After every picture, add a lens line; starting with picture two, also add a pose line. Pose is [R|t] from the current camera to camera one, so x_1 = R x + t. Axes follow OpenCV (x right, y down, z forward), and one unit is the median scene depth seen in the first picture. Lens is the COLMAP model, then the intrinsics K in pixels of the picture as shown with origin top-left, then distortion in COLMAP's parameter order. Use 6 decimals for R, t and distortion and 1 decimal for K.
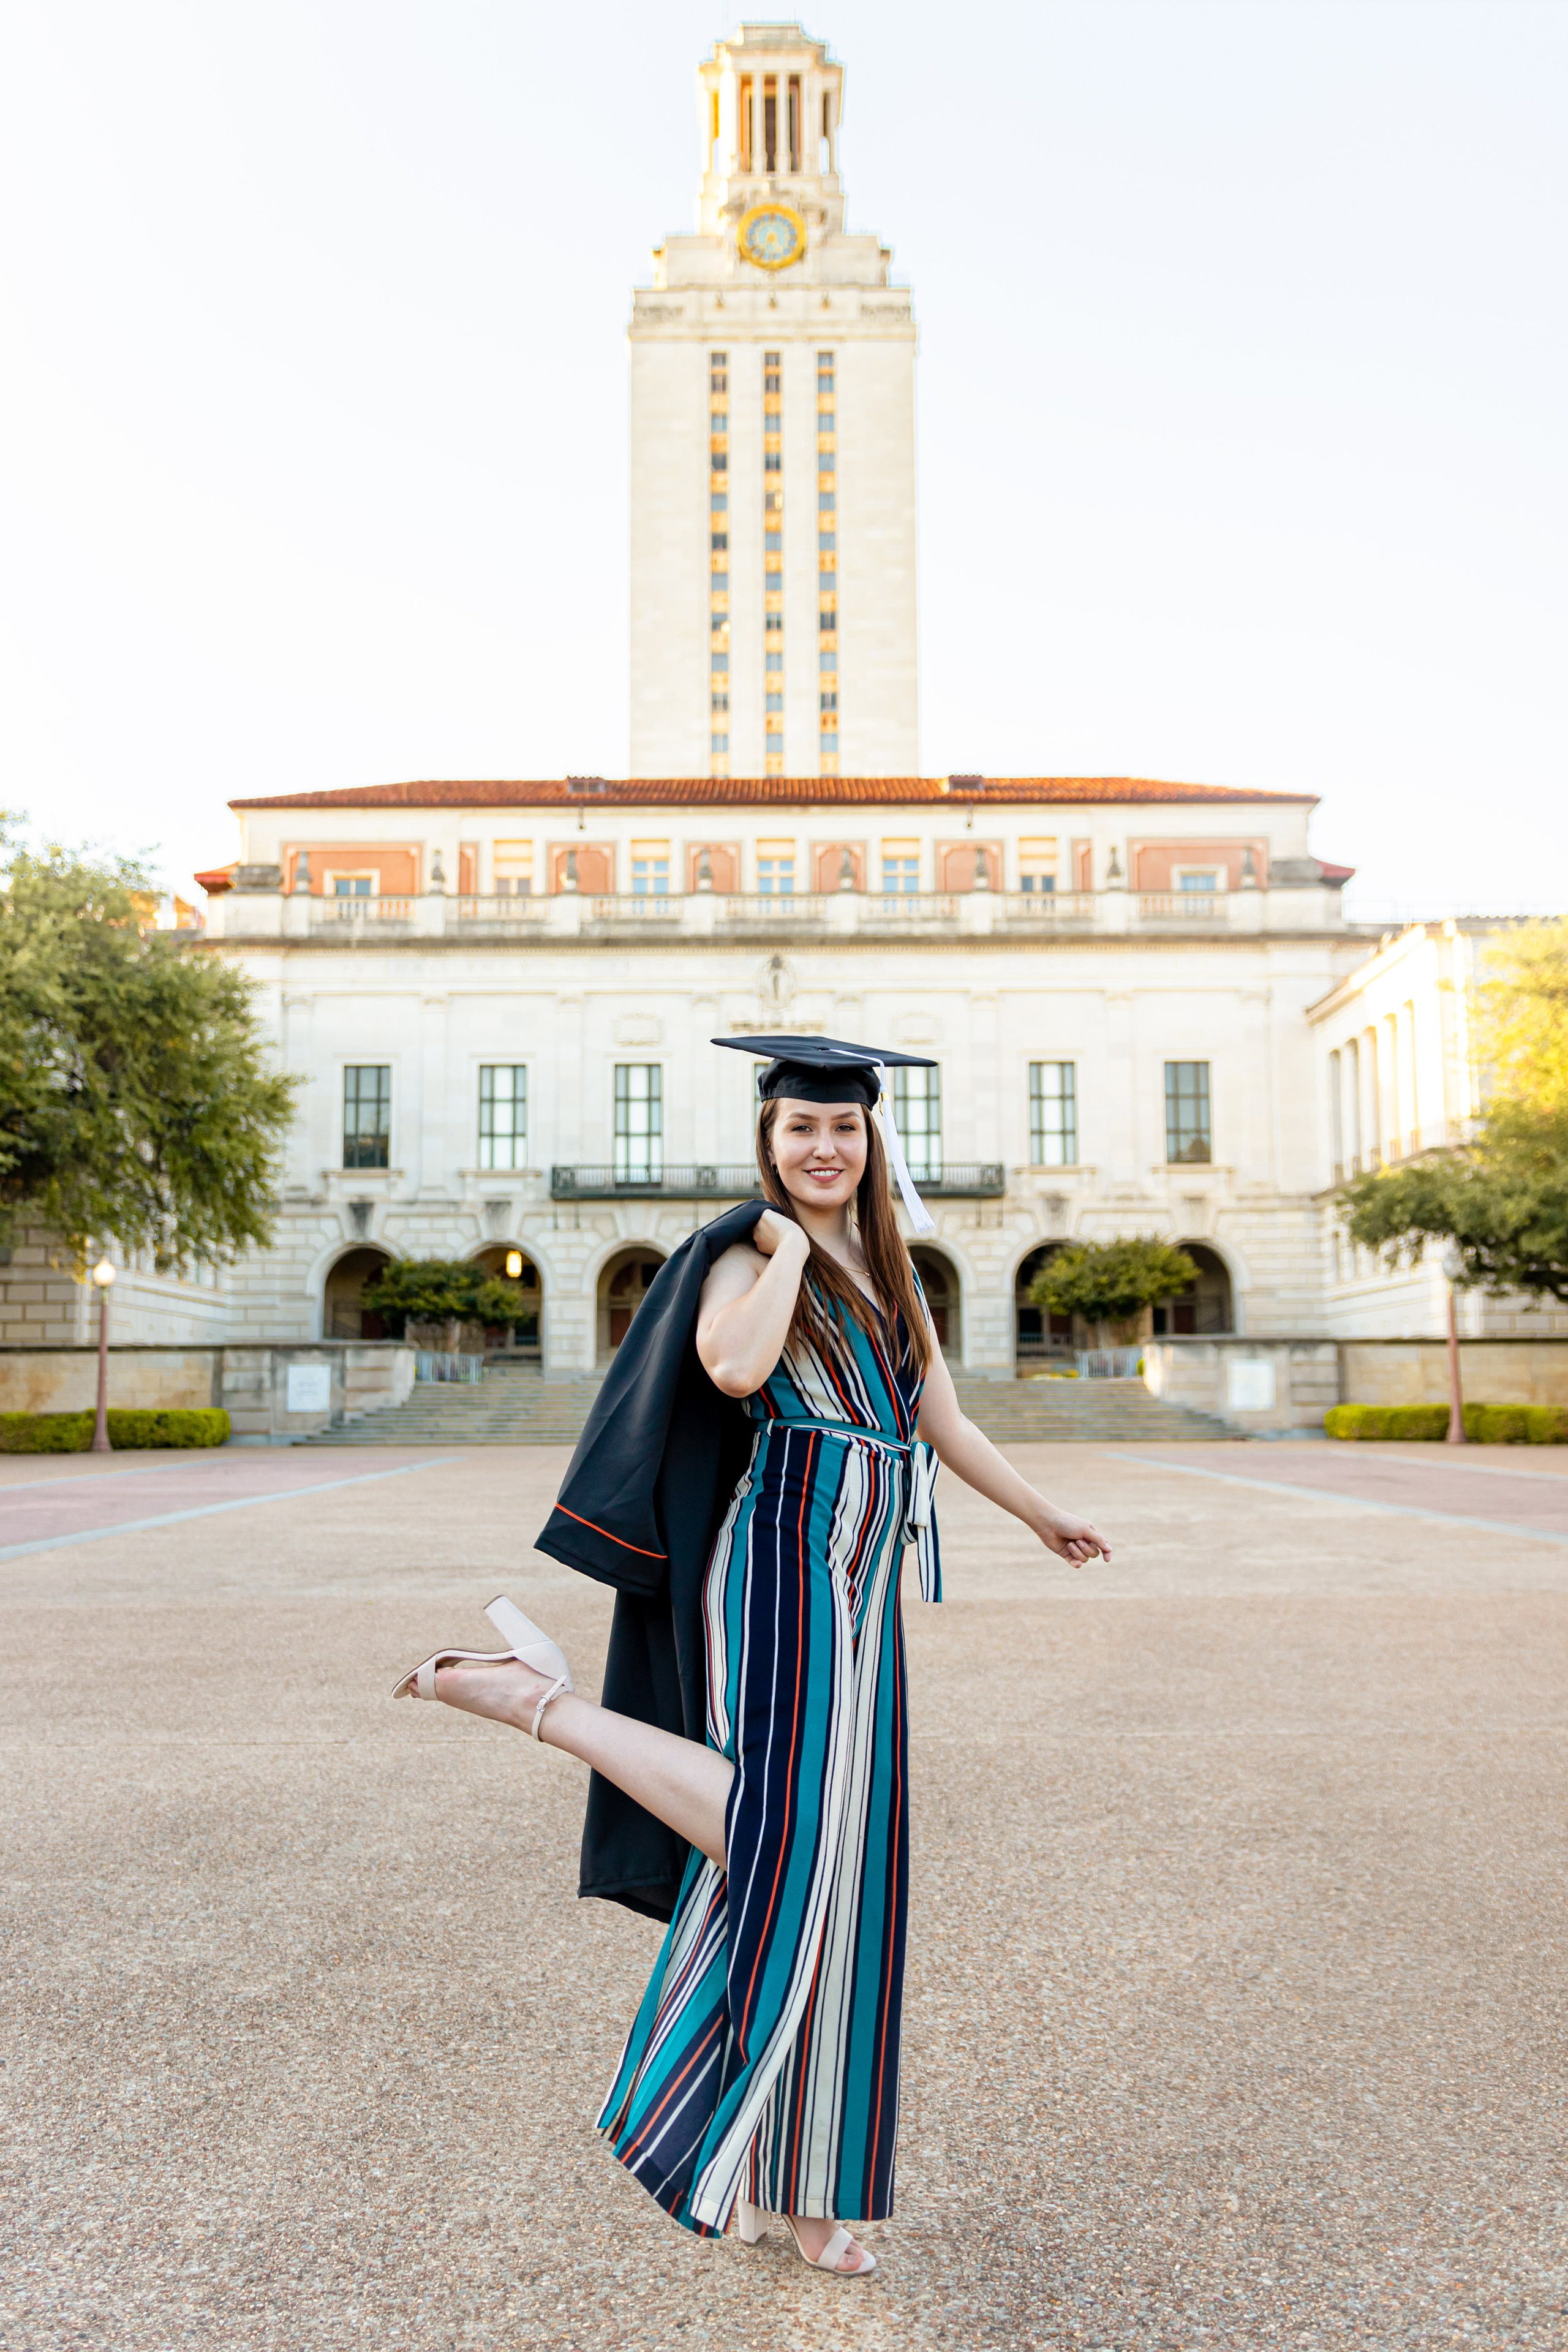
lens RADIAL K [[1783.9, 0, 784.0], [0, 1783.9, 1176.0], [0, 0, 1]] dist [0.001768, -0.002167]
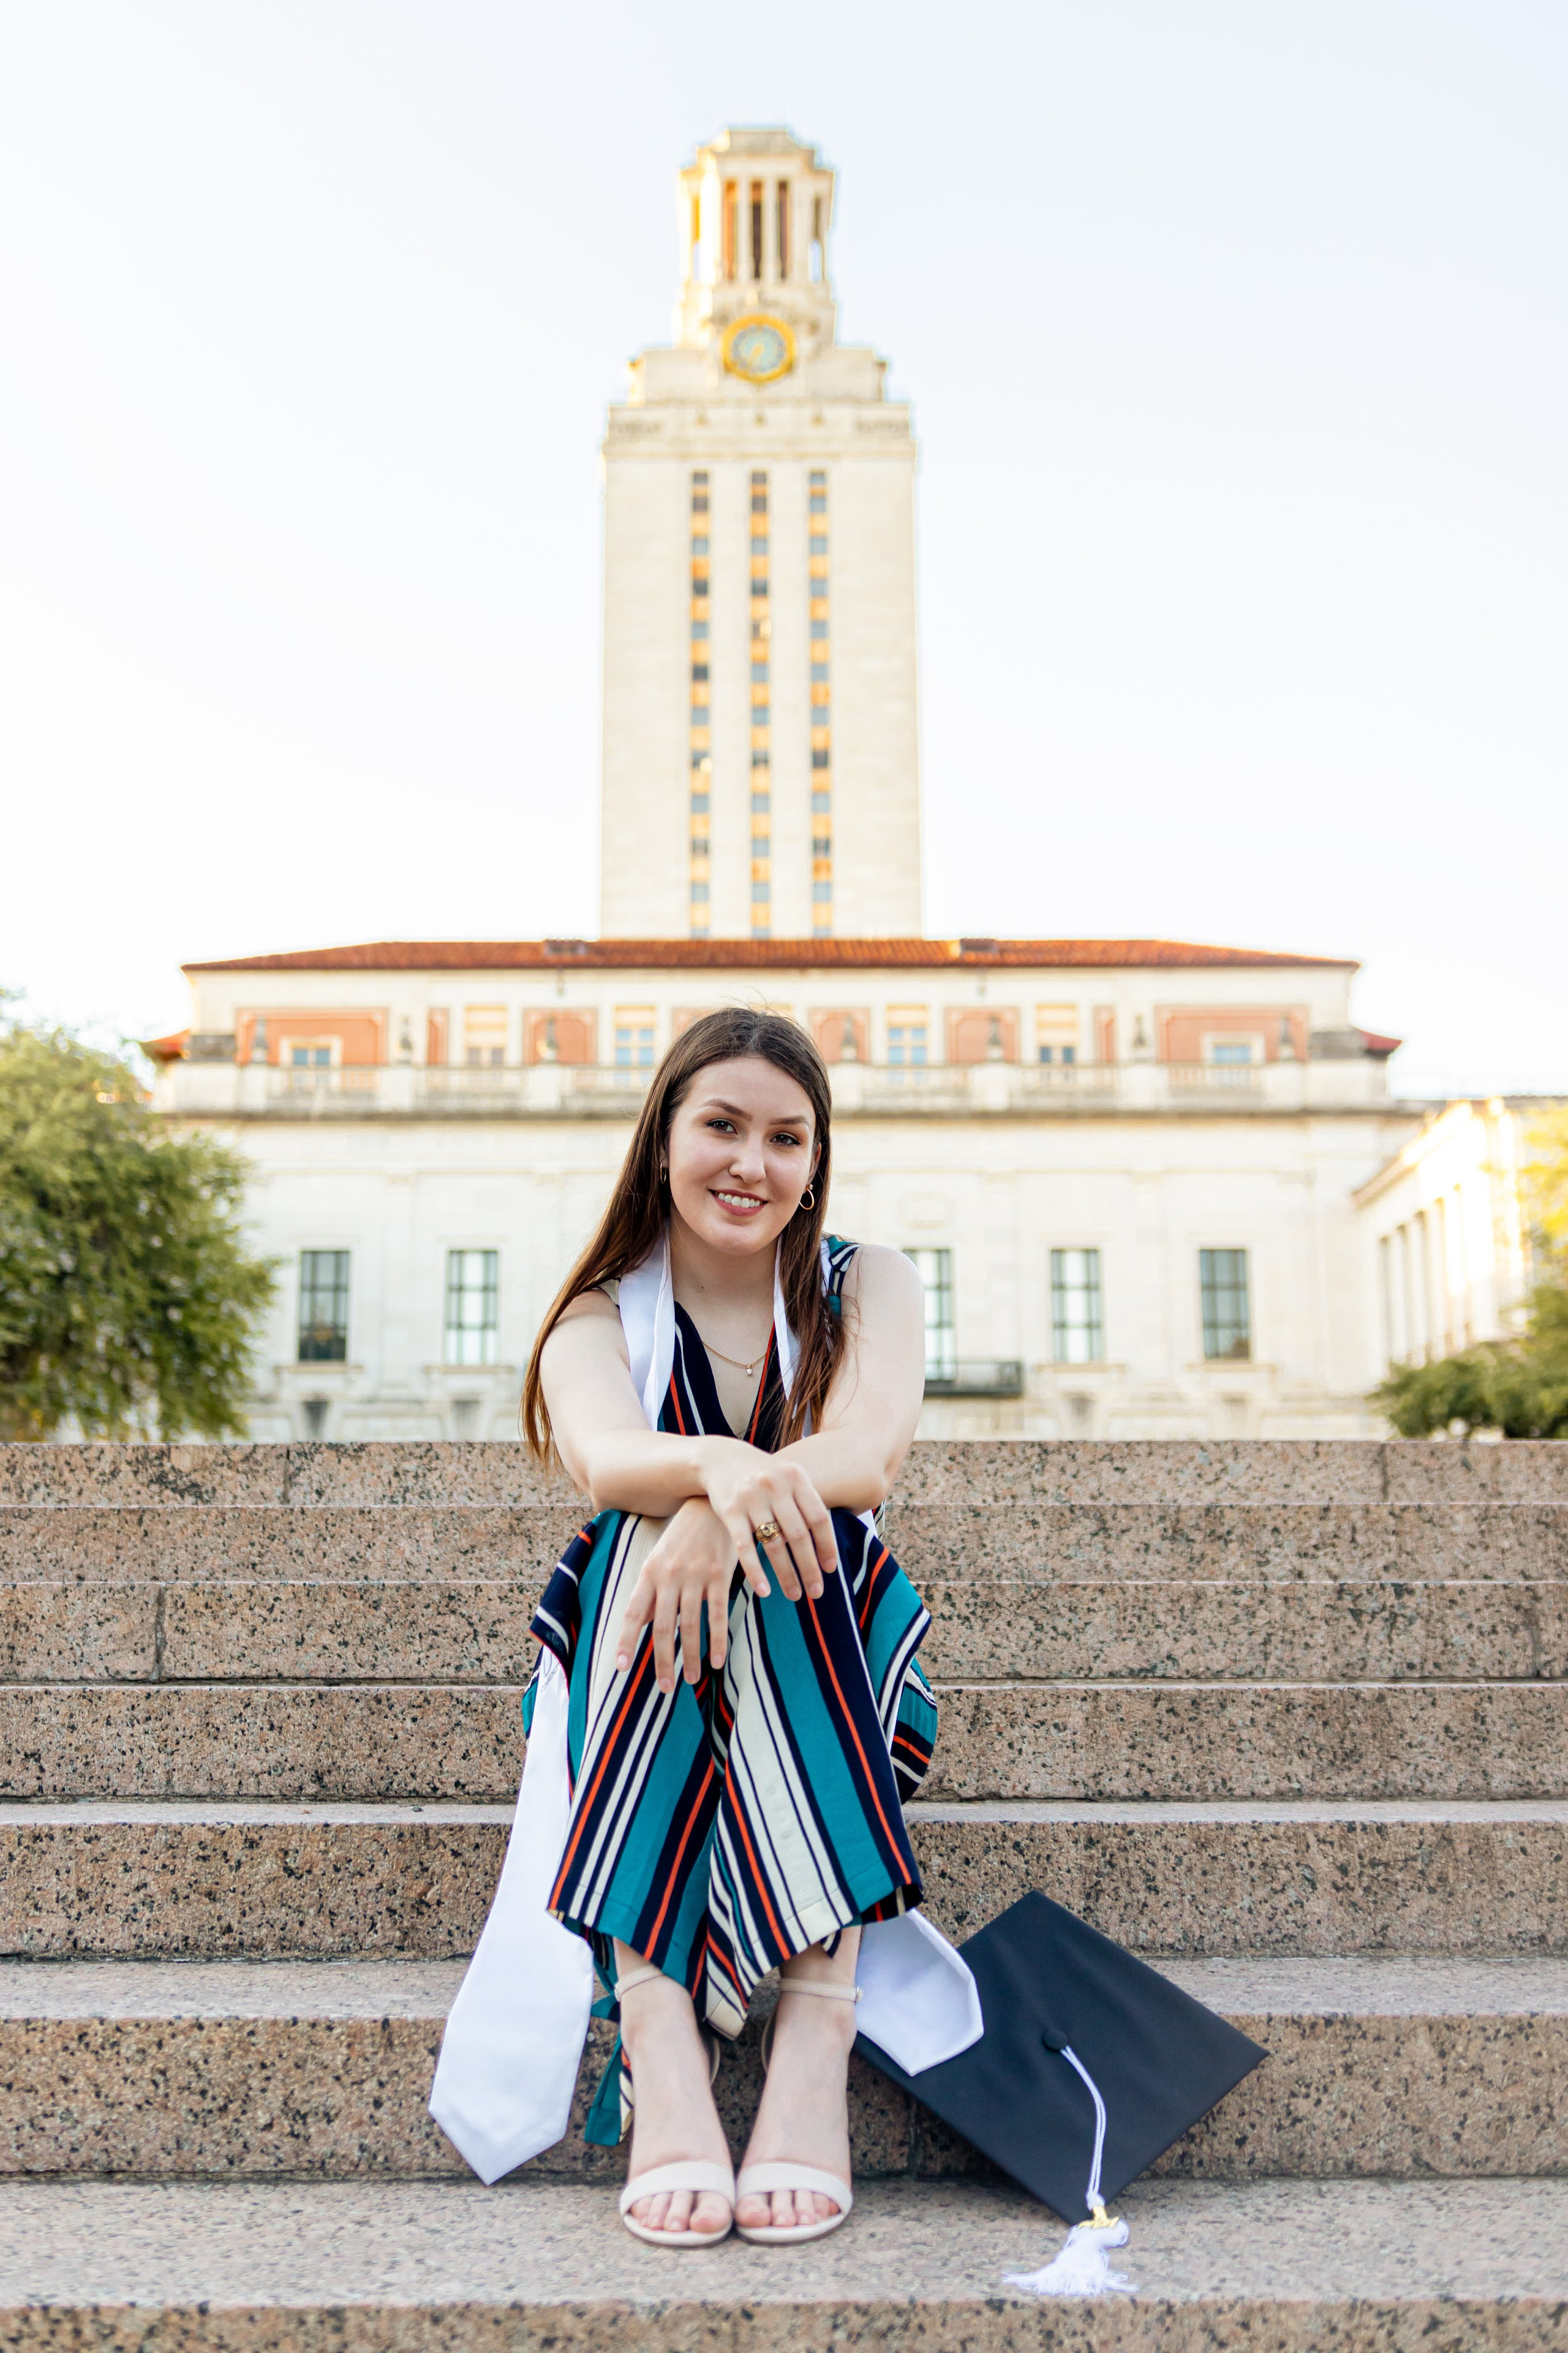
lens RADIAL K [[2157.1, 0, 739.6], [0, 2157.1, 1152.1], [0, 0, 1]] dist [-0.002849, 0.004740]
pose [[0.999965, 0.002767, -0.007847, -0.012372], [-0.003613, 0.993940, -0.109866, 0.008800], [0.007495, 0.109890, 0.993915, -0.100209]]
